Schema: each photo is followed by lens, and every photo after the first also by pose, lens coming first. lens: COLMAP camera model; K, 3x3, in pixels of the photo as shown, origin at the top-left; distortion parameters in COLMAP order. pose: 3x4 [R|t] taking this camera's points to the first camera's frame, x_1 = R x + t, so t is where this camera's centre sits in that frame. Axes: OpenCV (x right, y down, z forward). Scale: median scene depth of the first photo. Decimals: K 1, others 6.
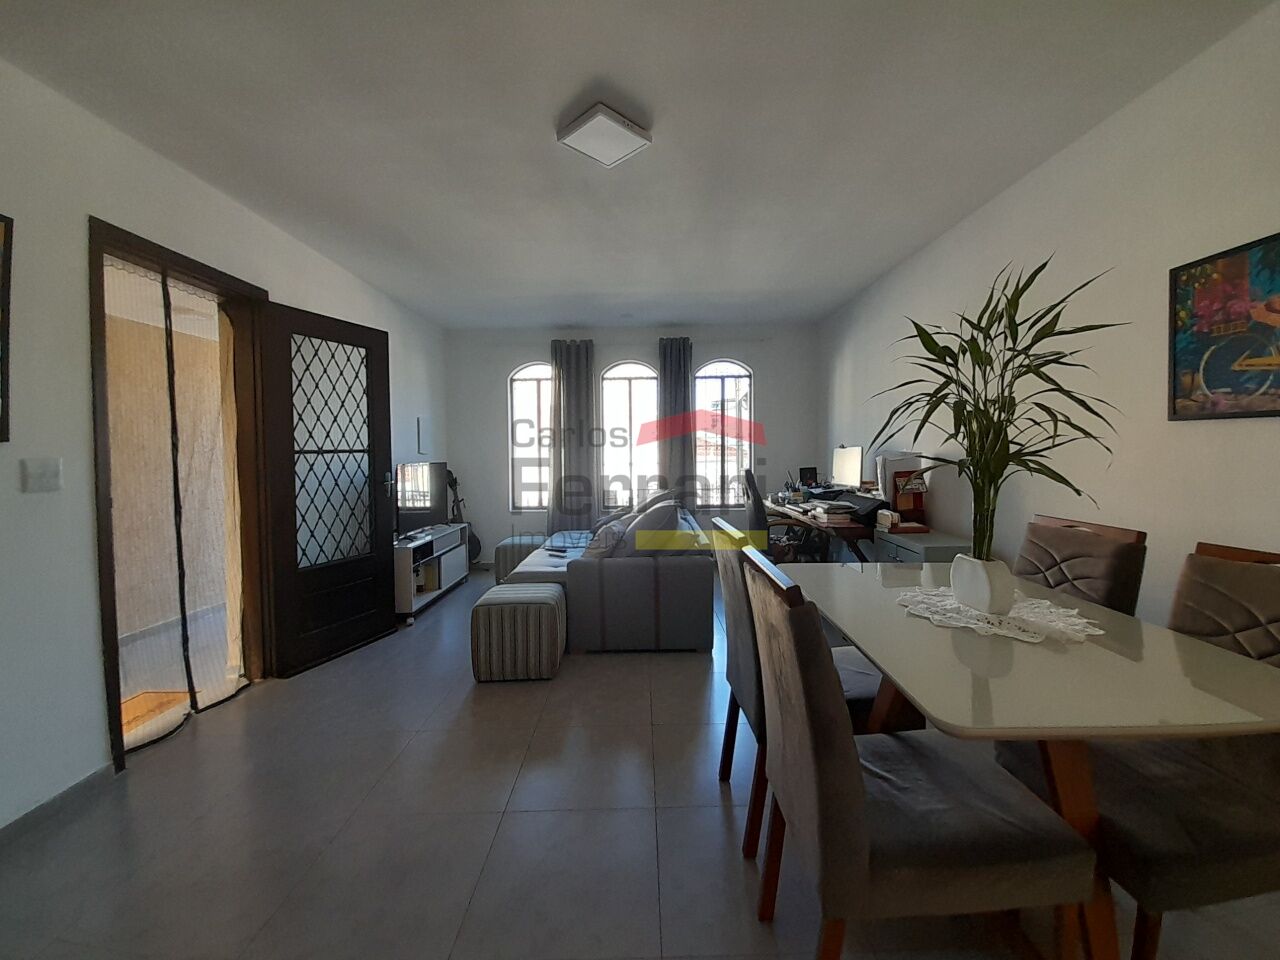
lens RADIAL K [[522.9, 0, 639.4], [0, 522.9, 466.6], [0, 0, 1]] dist [-0.003207, -0.000564]
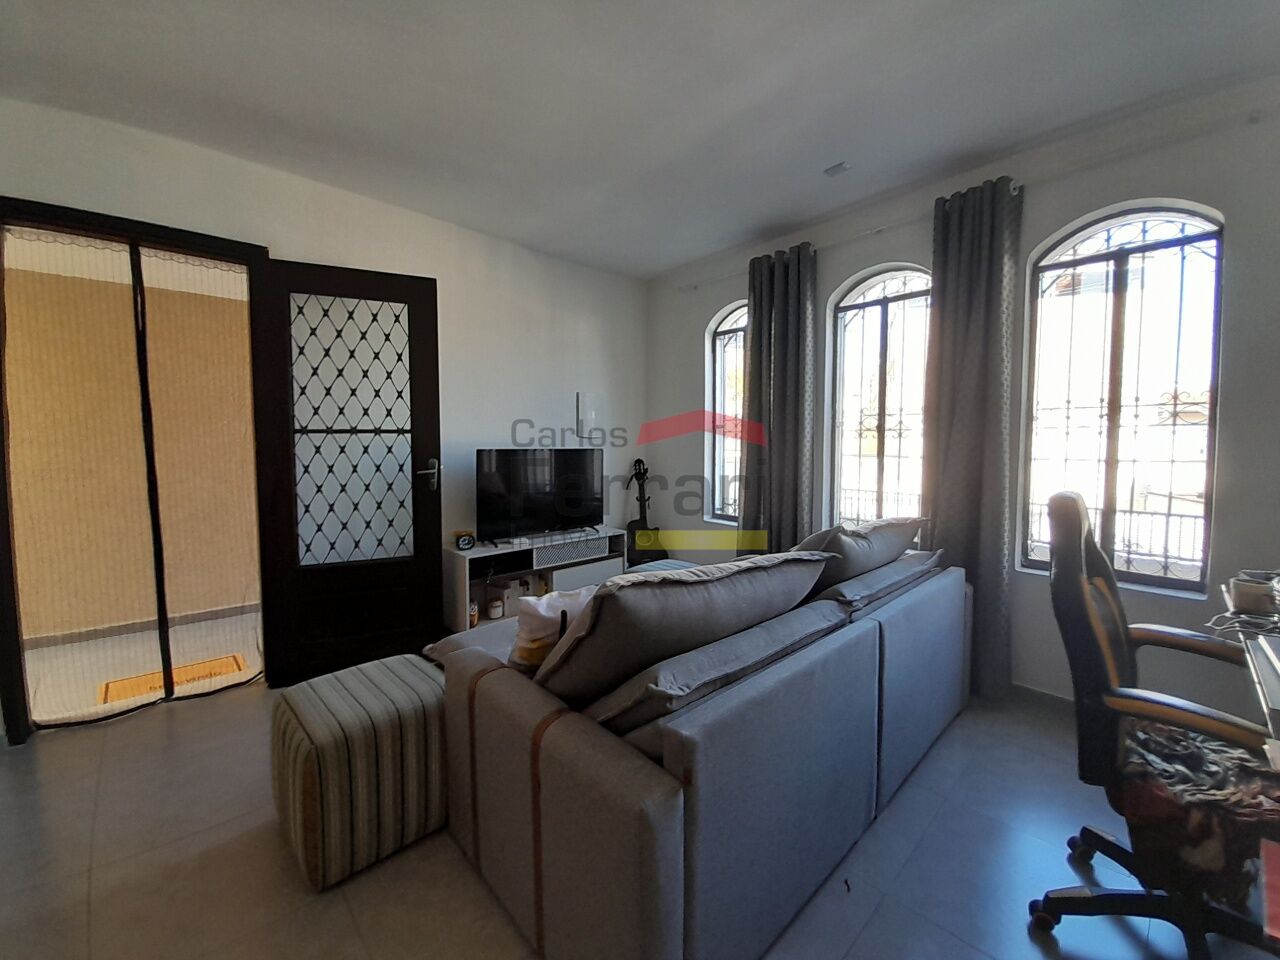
lens RADIAL K [[522.9, 0, 639.4], [0, 522.9, 466.6], [0, 0, 1]] dist [-0.003207, -0.000564]
pose [[0.690383, 0.041519, -0.722252, 0.348985], [-0.033008, 0.999120, 0.025883, -0.010261], [0.722690, 0.005971, 0.691146, 0.797423]]
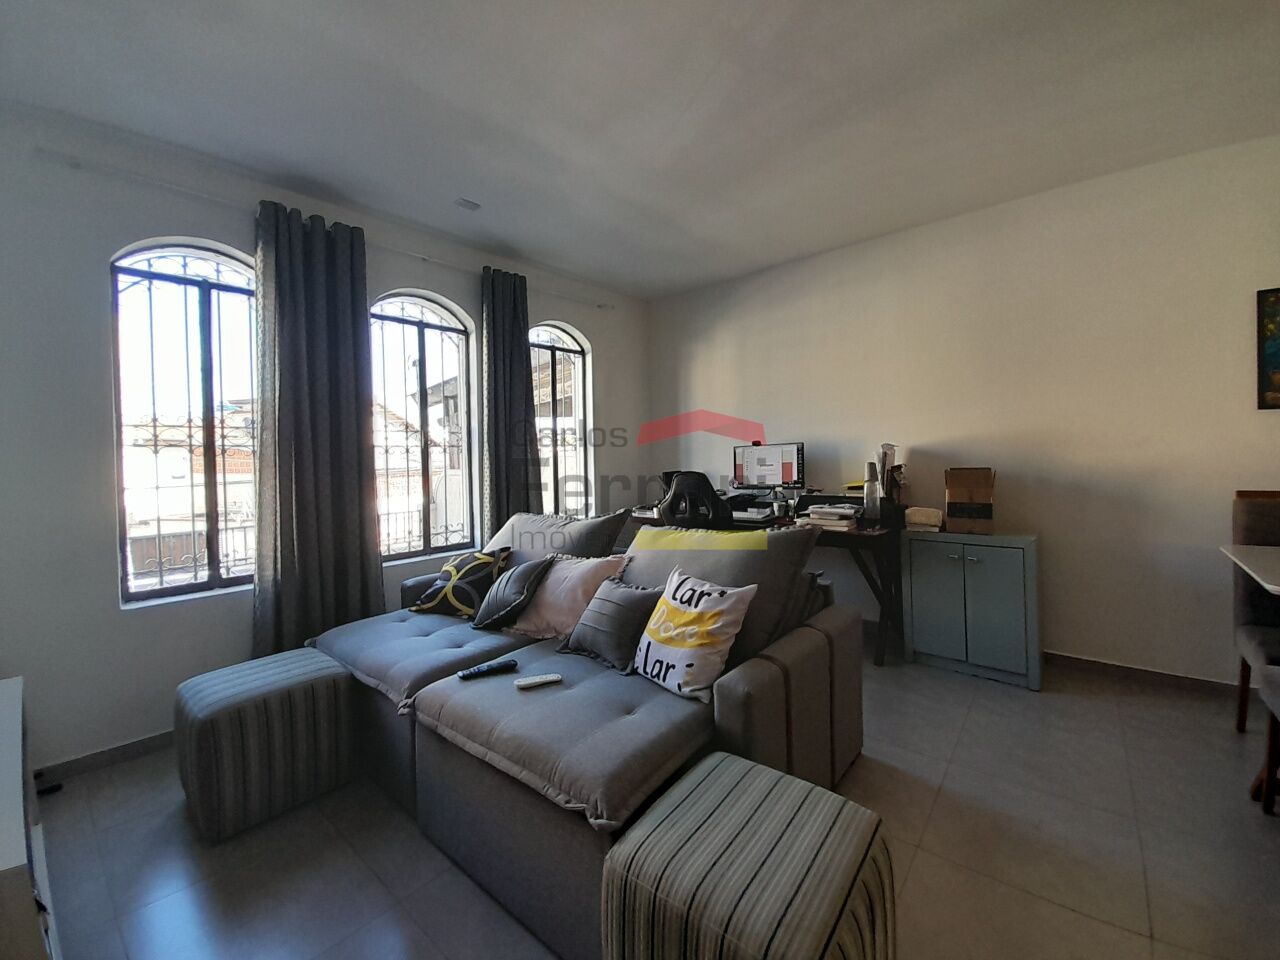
lens RADIAL K [[499.5, 0, 647.4], [0, 499.5, 464.3], [0, 0, 1]] dist [0.012515, -0.012851]
pose [[0.626804, -0.019988, 0.778921, -0.507120], [0.042073, 0.999081, -0.008219, -0.004189], [-0.778041, 0.037923, 0.627068, 0.835141]]
